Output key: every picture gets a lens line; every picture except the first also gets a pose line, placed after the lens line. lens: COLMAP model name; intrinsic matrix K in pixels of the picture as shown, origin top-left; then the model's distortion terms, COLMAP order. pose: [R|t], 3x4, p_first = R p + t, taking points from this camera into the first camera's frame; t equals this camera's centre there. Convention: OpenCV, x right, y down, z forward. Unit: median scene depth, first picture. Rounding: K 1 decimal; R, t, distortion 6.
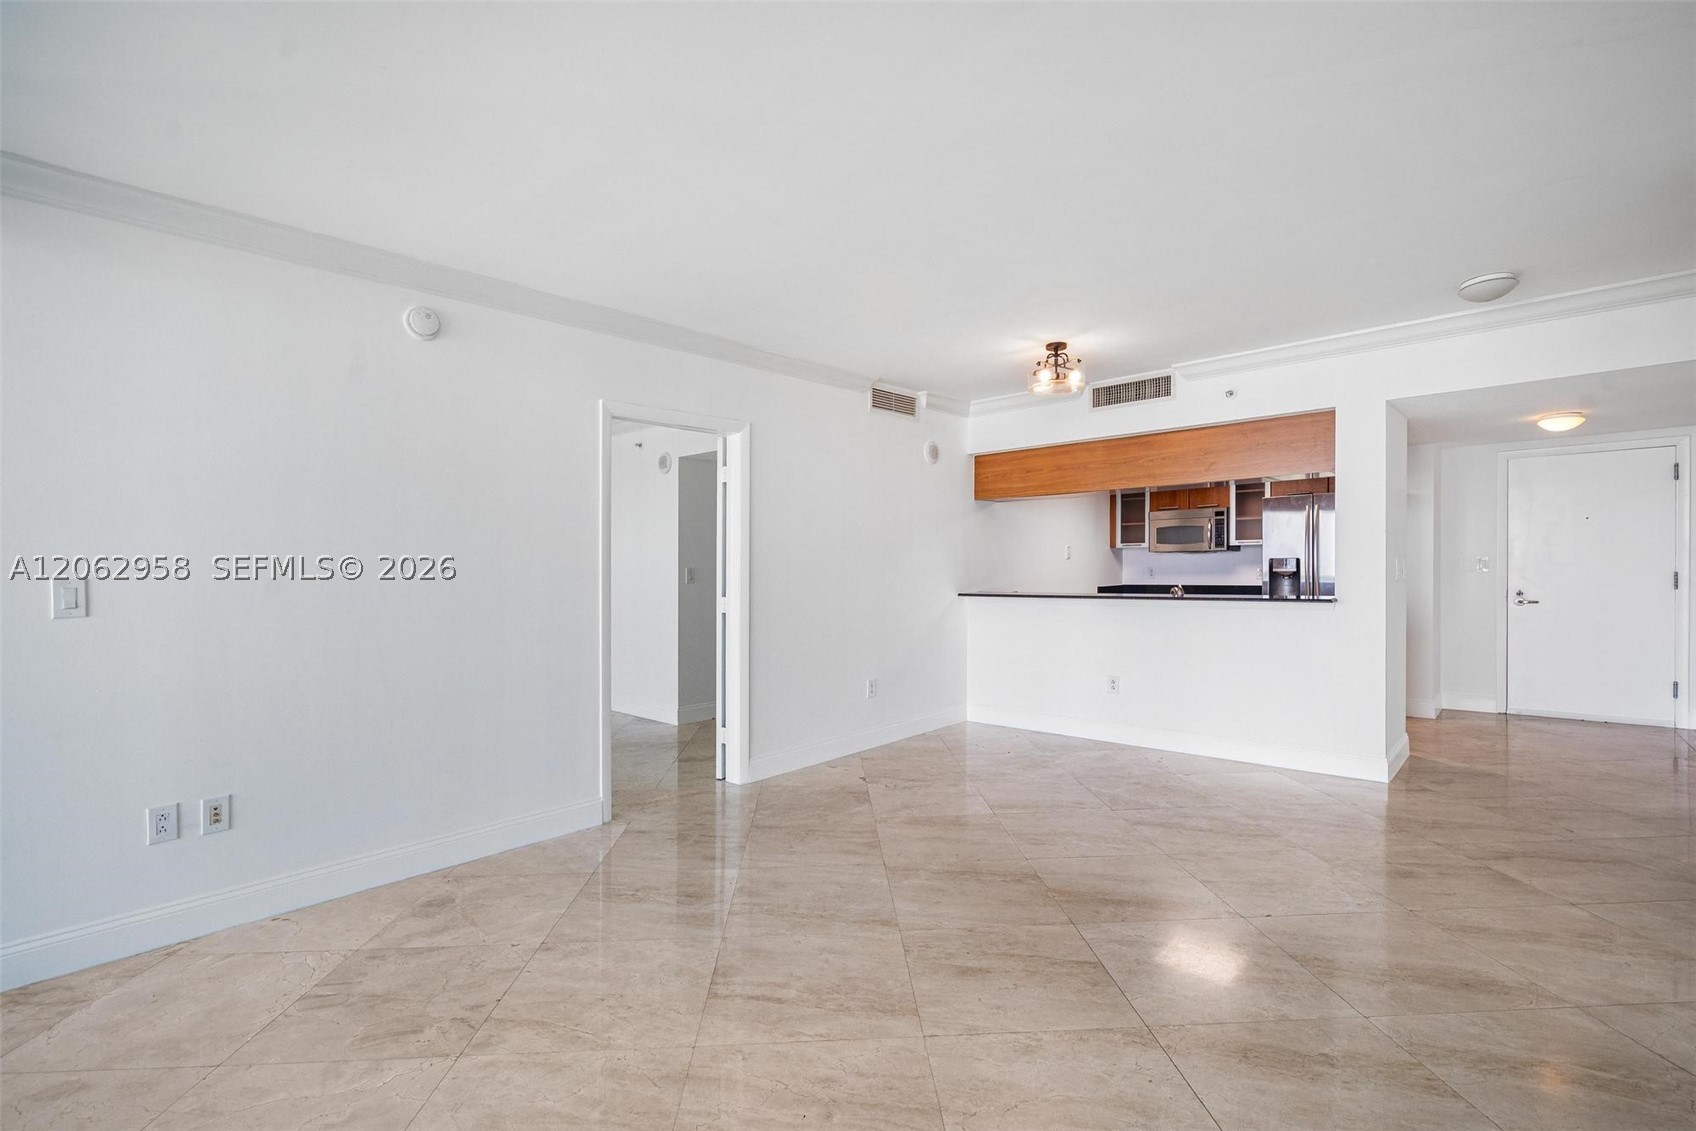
lens RADIAL K [[767.5, 0, 870.6], [0, 767.5, 589.9], [0, 0, 1]] dist [-0.000315, 0.001149]
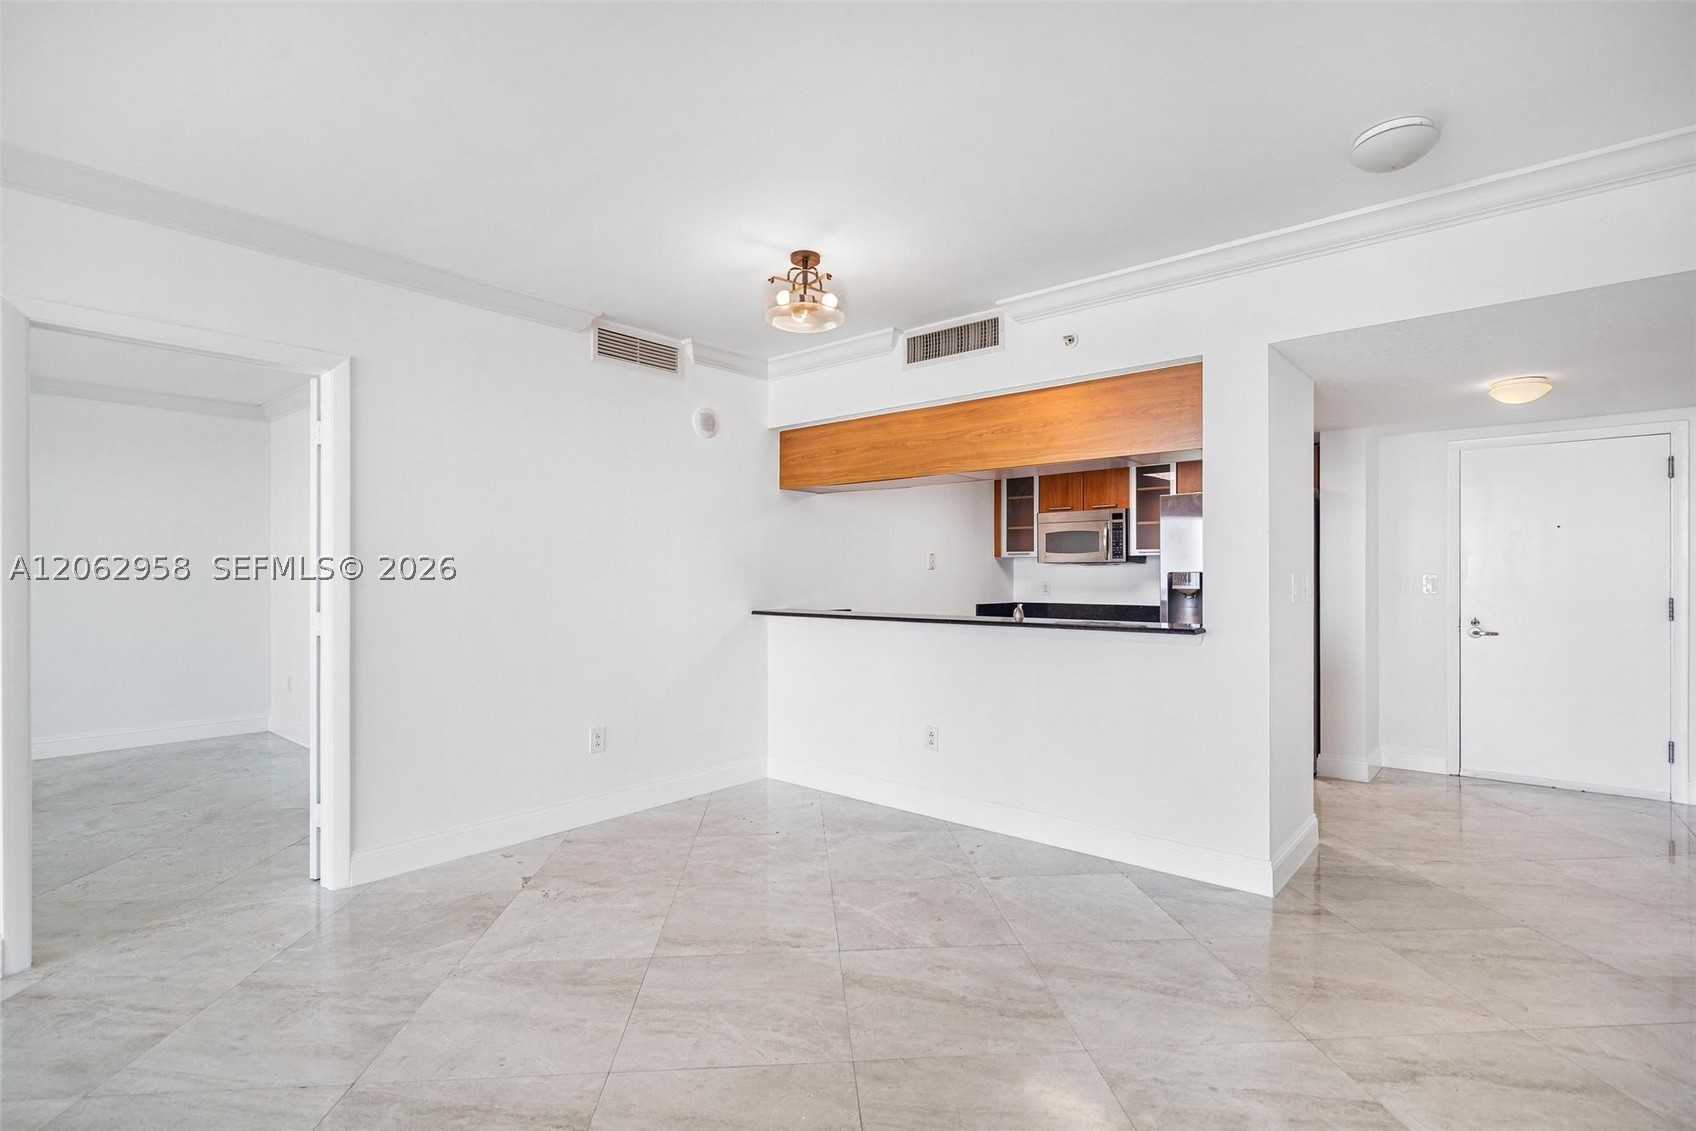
lens RADIAL K [[799.4, 0, 862.6], [0, 799.4, 585.6], [0, 0, 1]] dist [0.000859, 0.000303]
pose [[0.999494, 0.016761, 0.027017, 0.220108], [-0.016198, 0.999650, -0.020920, -0.005965], [-0.027358, 0.020472, 0.999416, 0.223771]]
